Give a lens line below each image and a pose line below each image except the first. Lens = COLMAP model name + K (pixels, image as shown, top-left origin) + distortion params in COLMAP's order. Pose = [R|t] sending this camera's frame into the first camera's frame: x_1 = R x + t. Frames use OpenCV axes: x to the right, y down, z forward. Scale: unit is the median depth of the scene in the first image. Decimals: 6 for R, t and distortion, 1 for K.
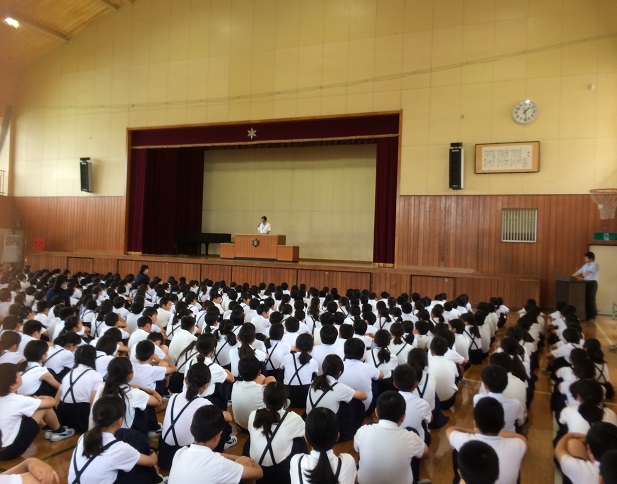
lens RADIAL K [[564.3, 0, 308.4], [0, 564.3, 241.7], [0, 0, 1]] dist [0.016982, 0.000000]
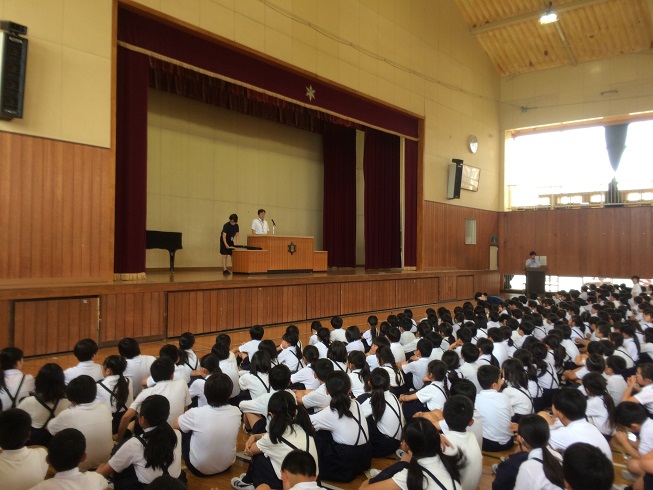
lens RADIAL K [[556.5, 0, 326.5], [0, 556.5, 245.3], [0, 0, 1]] dist [-0.010892, -0.004999]
pose [[0.272863, -0.020251, 0.961840, -0.722672], [-0.013182, 0.999606, 0.024785, -0.018695], [-0.961962, -0.019442, 0.272489, 0.746331]]
